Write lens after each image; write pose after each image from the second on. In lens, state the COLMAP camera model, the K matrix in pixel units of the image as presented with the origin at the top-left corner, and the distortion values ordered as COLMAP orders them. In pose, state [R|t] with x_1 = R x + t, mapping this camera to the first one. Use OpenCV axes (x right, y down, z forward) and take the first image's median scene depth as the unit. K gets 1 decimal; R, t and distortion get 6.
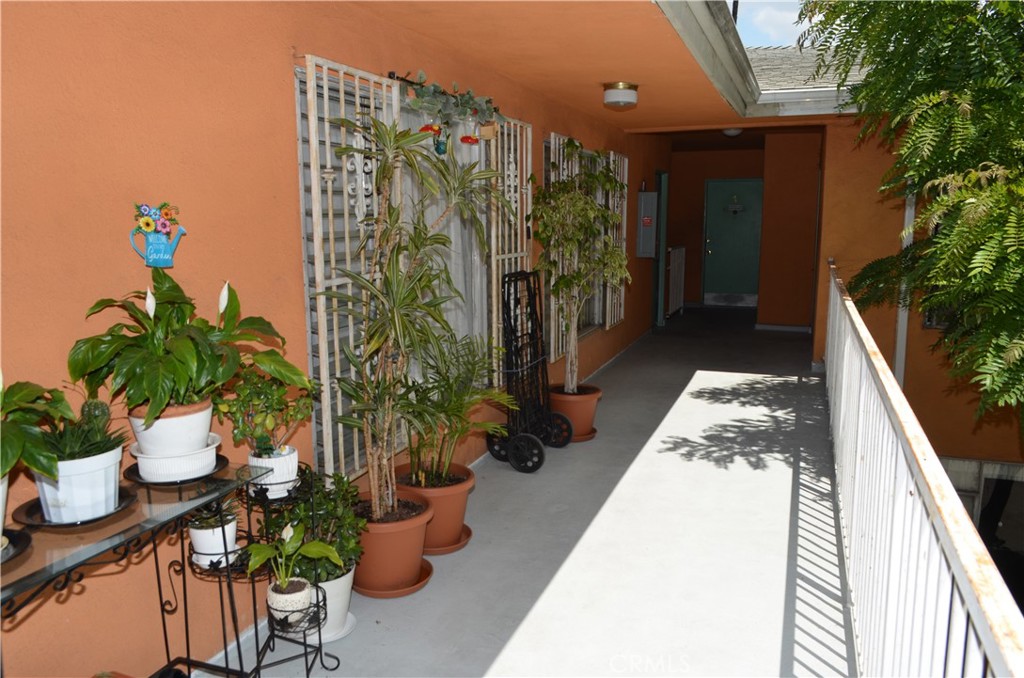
lens RADIAL K [[794.7, 0, 513.9], [0, 794.7, 356.8], [0, 0, 1]] dist [-0.001228, -0.007550]
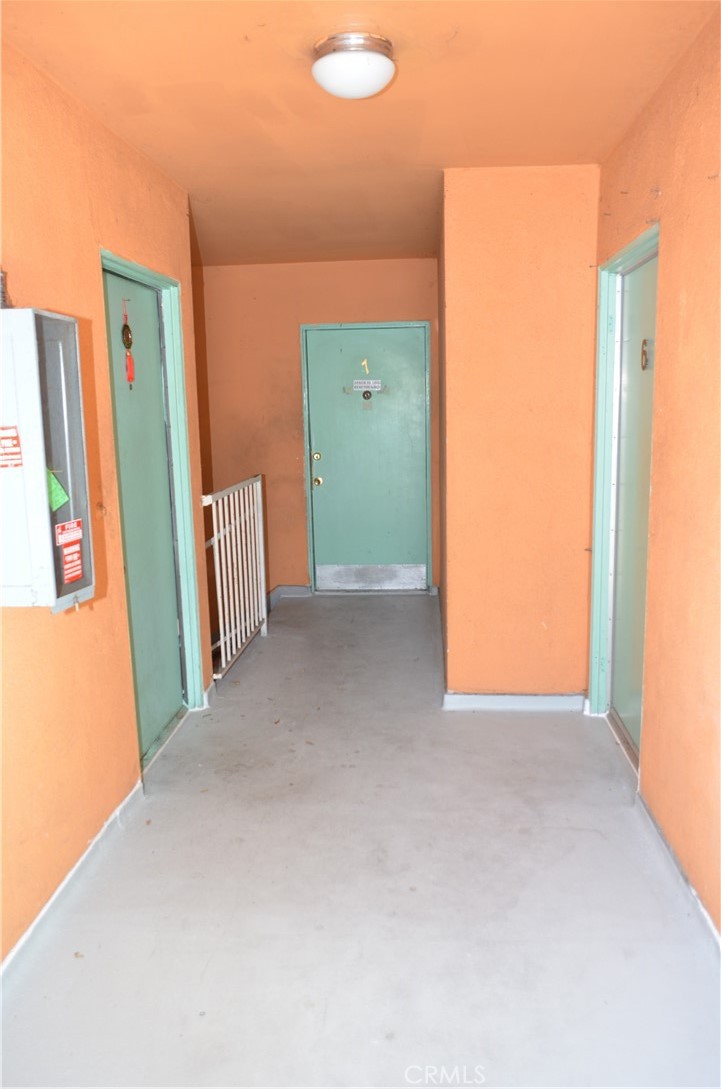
lens RADIAL K [[845.1, 0, 360.5], [0, 845.1, 544.5], [0, 0, 1]] dist [-0.001228, -0.007550]
pose [[0.961273, -0.061010, 0.268760, 0.132023], [0.060523, 0.998116, 0.010105, -0.097707], [-0.268870, 0.006553, 0.963154, 0.511545]]
